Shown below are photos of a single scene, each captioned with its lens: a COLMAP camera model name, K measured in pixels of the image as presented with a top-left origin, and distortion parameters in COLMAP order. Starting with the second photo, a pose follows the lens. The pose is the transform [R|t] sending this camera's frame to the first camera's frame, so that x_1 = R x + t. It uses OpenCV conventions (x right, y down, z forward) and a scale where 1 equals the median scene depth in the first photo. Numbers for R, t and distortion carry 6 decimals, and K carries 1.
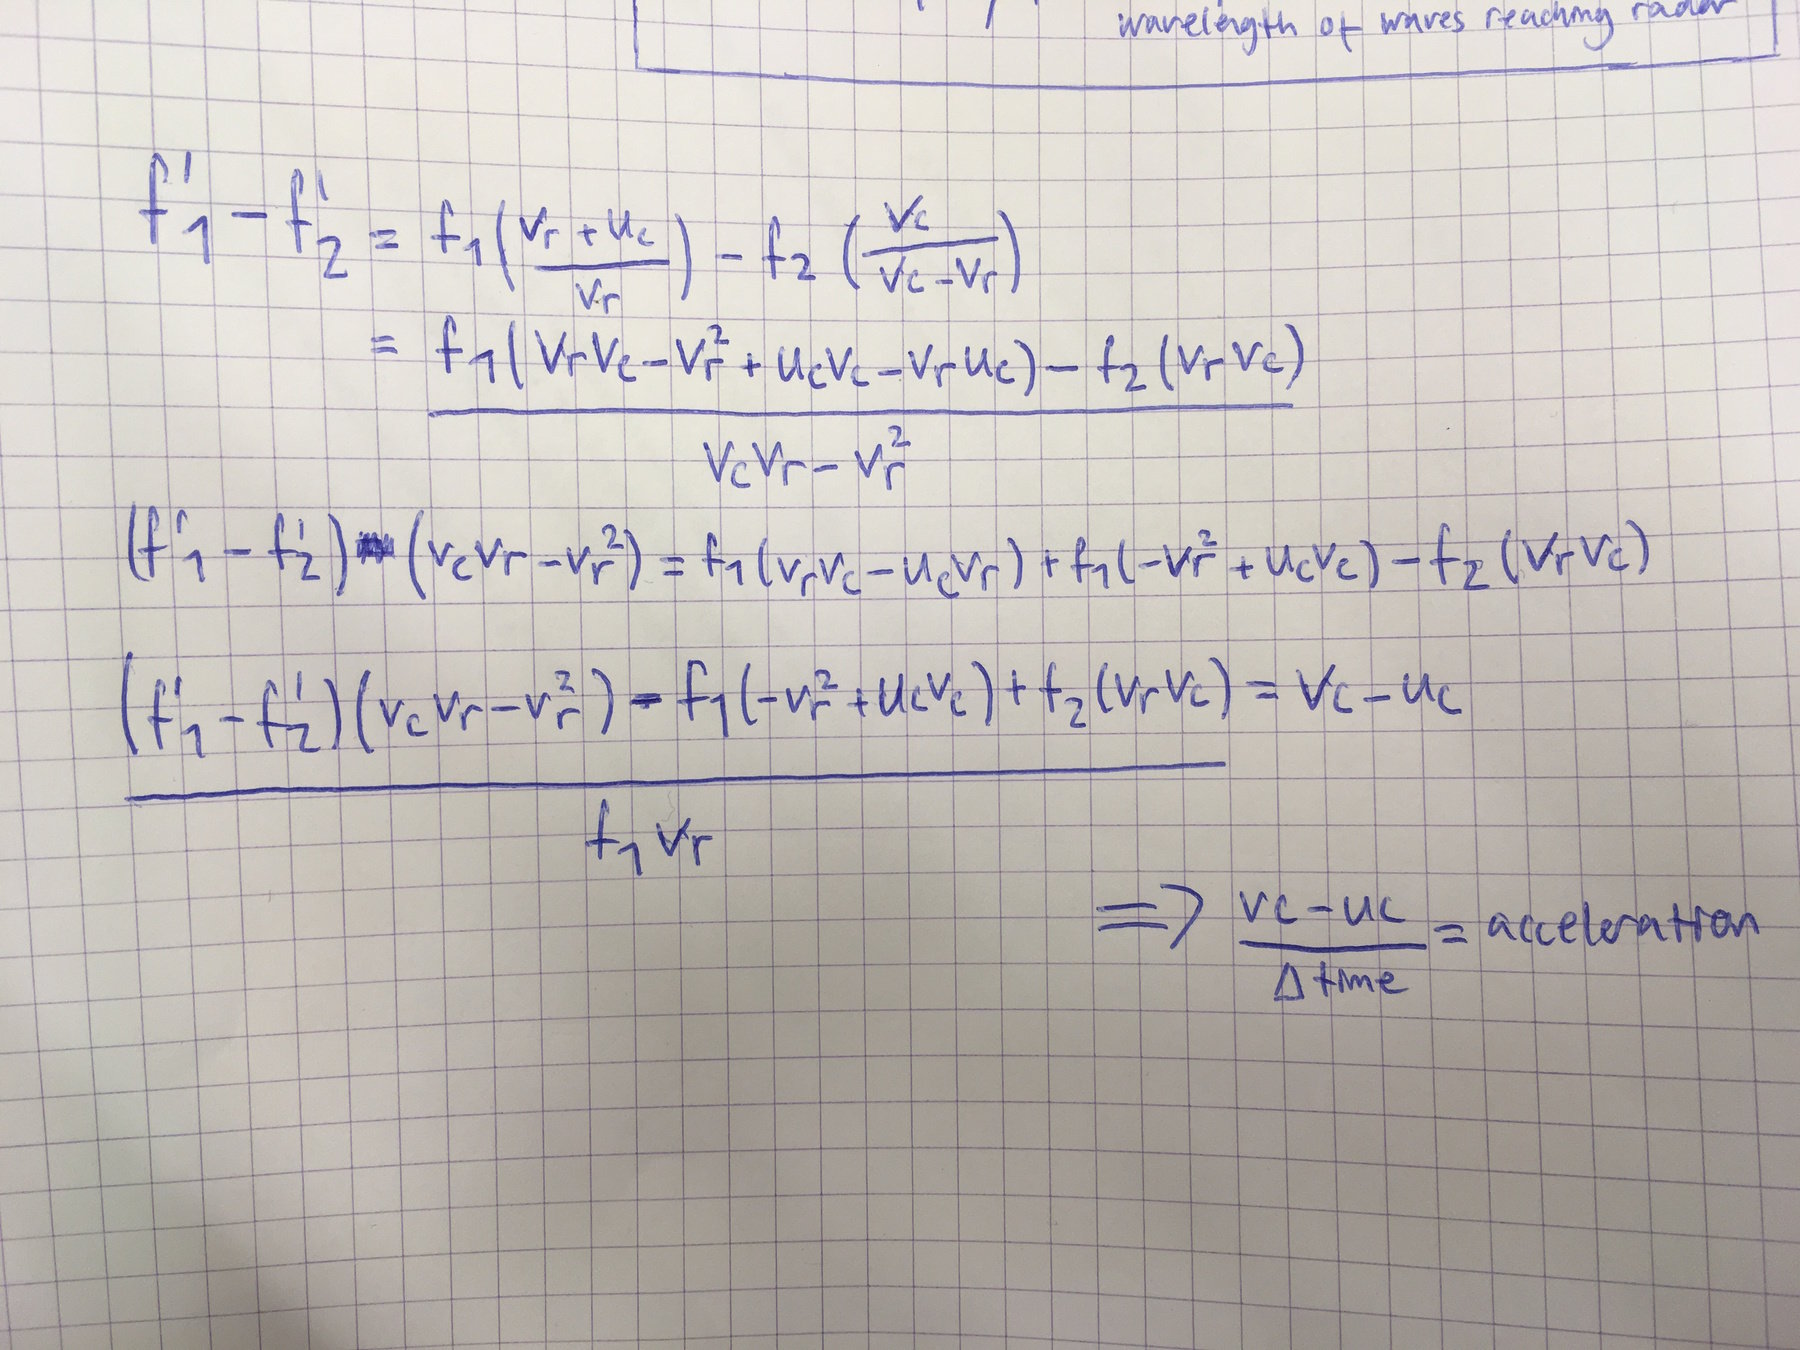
lens RADIAL K [[1516.6, 0, 904.6], [0, 1516.6, 677.7], [0, 0, 1]] dist [0.020157, -0.037089]
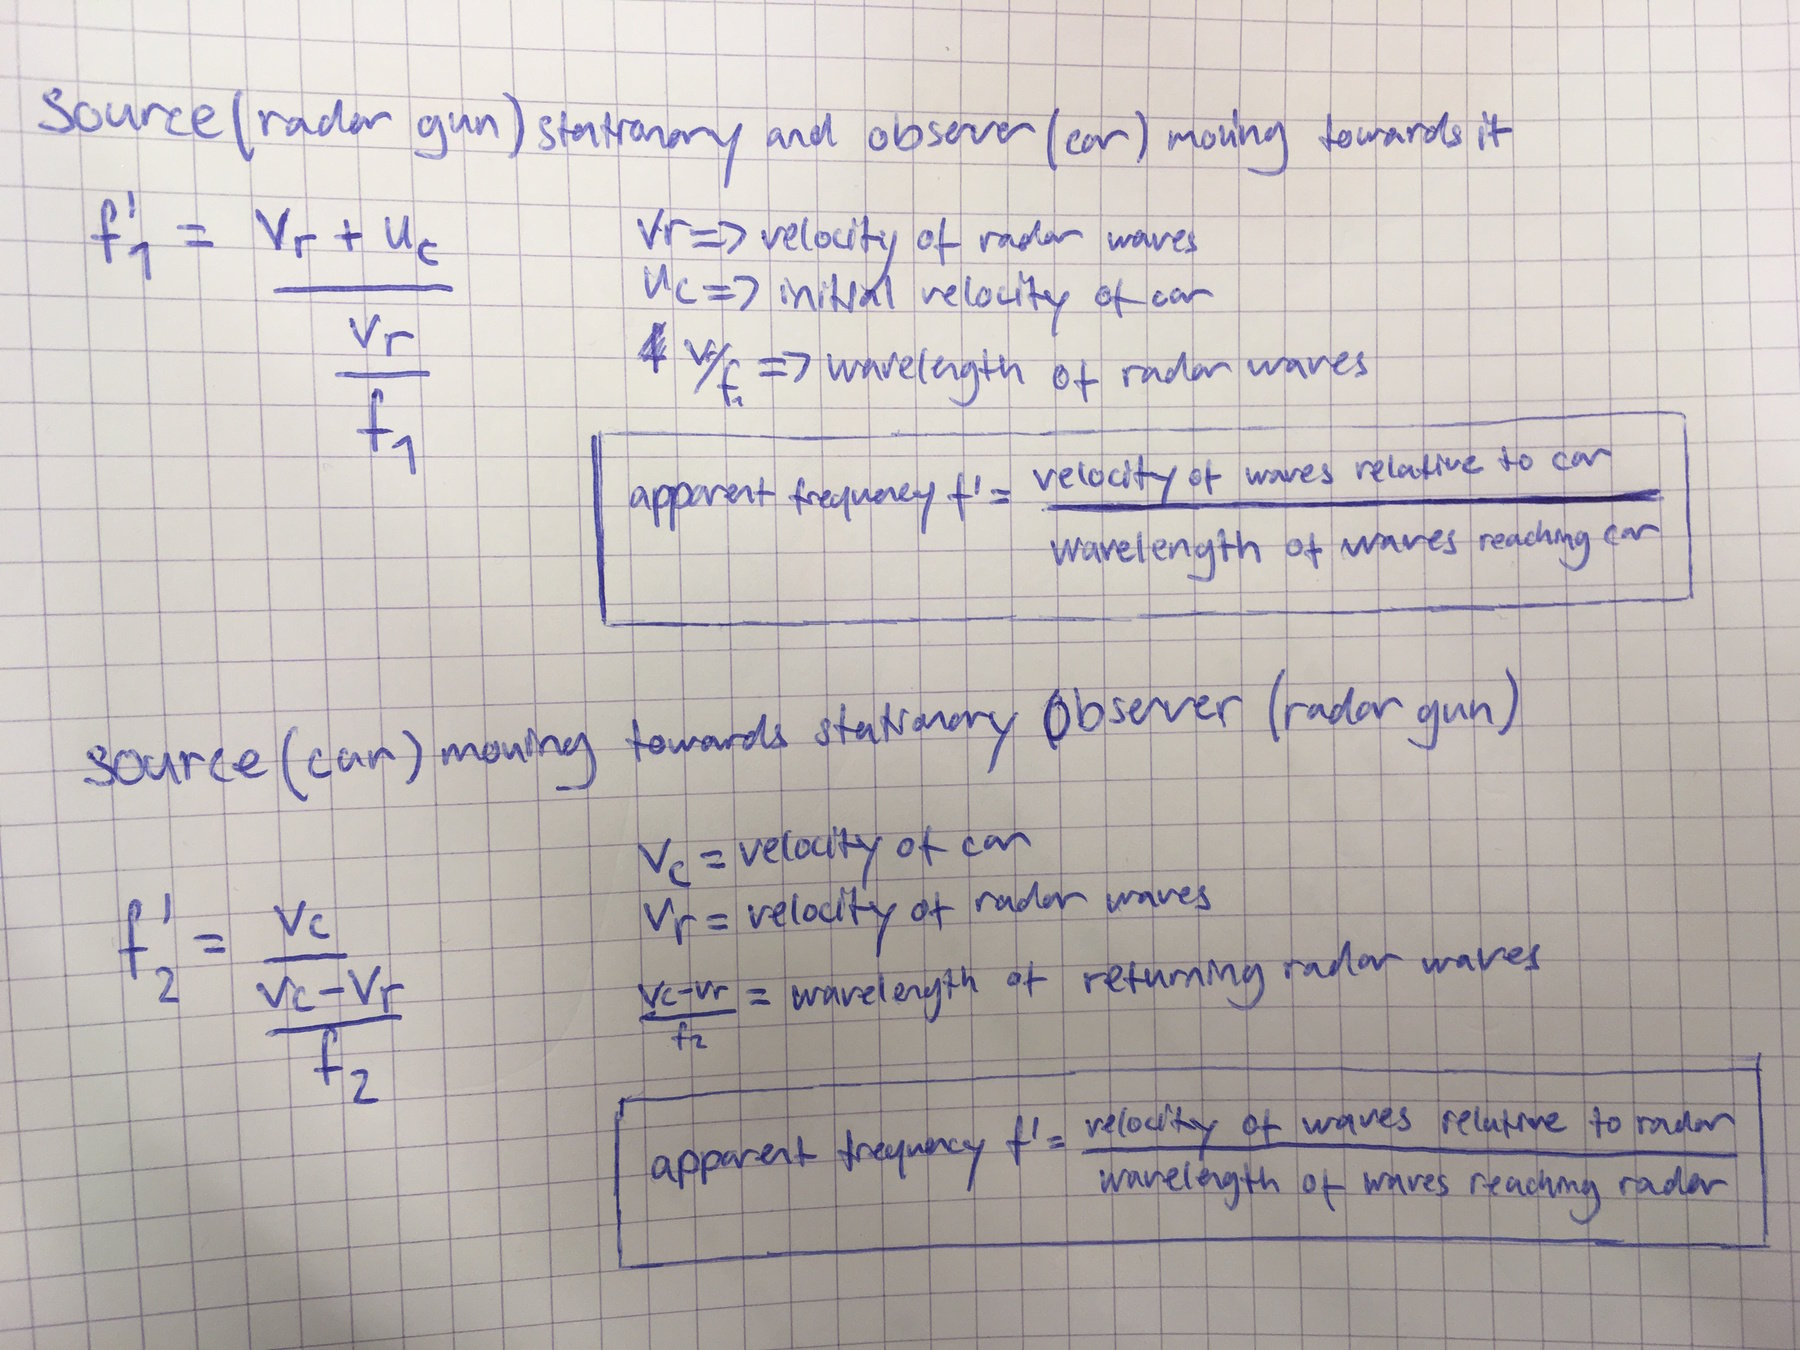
lens RADIAL K [[1516.6, 0, 897.7], [0, 1516.6, 676.6], [0, 0, 1]] dist [0.020157, -0.037089]
pose [[0.999441, -0.014074, -0.030334, 0.042815], [0.014762, 0.999636, 0.022602, -0.789844], [0.030005, -0.023037, 0.999284, 0.002944]]
